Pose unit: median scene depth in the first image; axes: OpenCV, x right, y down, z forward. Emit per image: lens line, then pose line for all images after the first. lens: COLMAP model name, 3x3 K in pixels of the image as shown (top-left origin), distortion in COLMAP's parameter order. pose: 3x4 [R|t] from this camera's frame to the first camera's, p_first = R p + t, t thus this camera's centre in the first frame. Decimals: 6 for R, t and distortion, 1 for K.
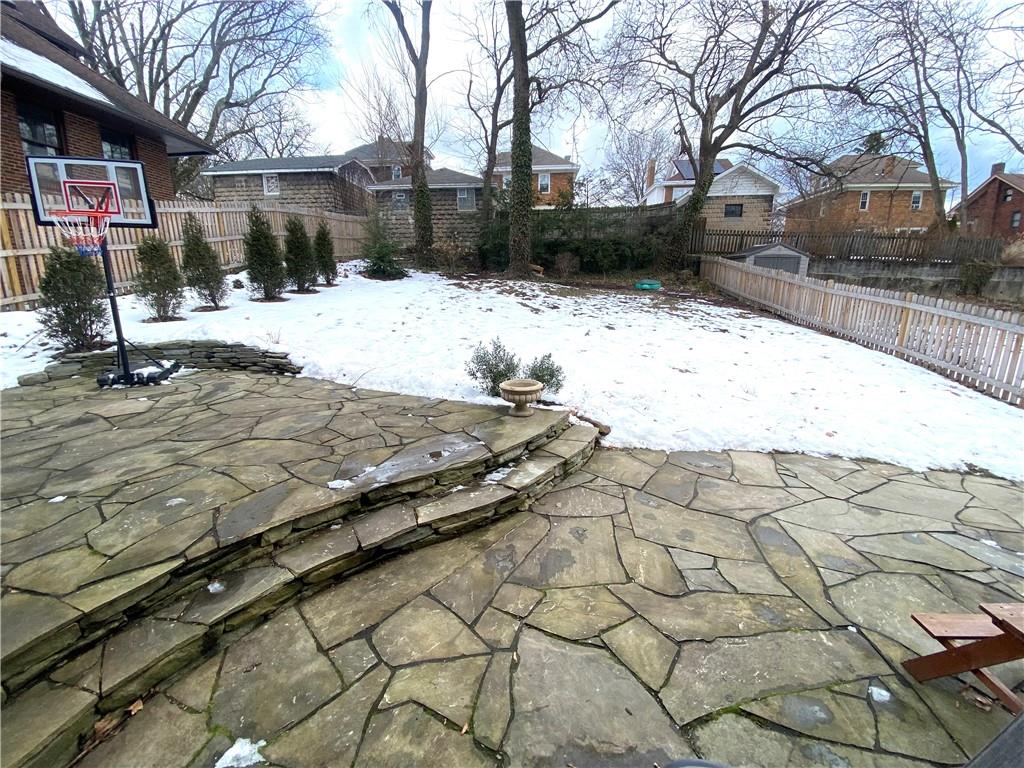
lens RADIAL K [[413.9, 0, 512.0], [0, 413.9, 384.0], [0, 0, 1]] dist [-0.000440, -0.000162]
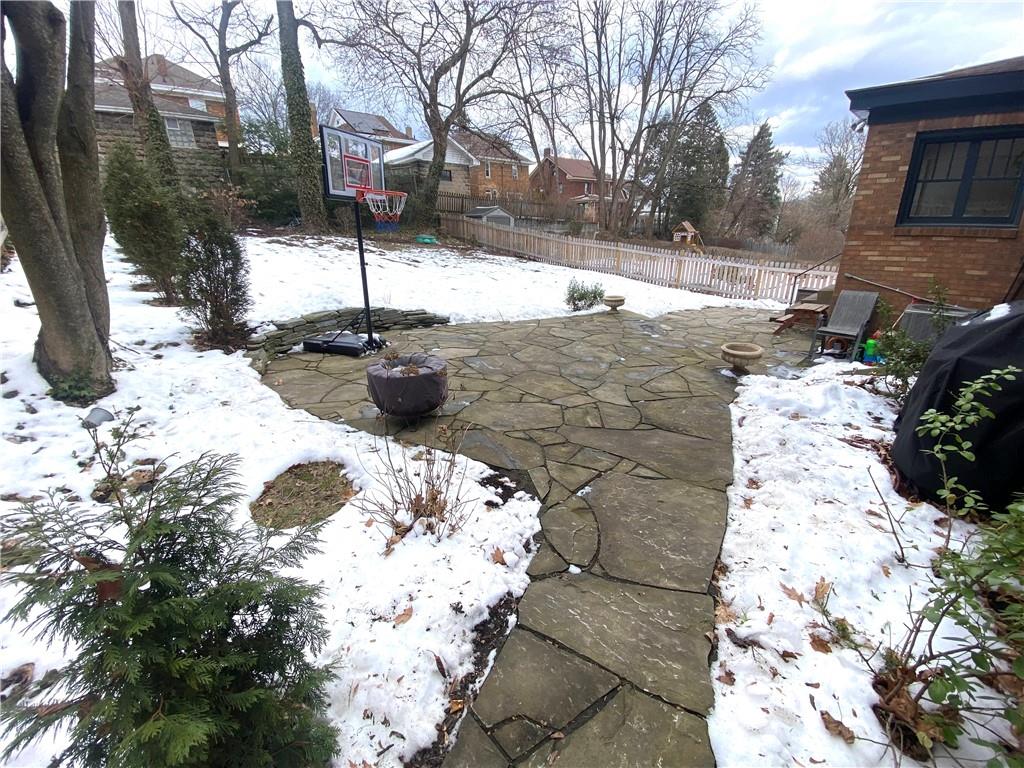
lens RADIAL K [[413.9, 0, 512.0], [0, 413.9, 384.0], [0, 0, 1]] dist [-0.000440, -0.000162]
pose [[0.699274, -0.257603, 0.666826, -0.592251], [0.181487, 0.966226, 0.182947, -0.018212], [-0.691432, -0.006910, 0.722408, -0.049171]]
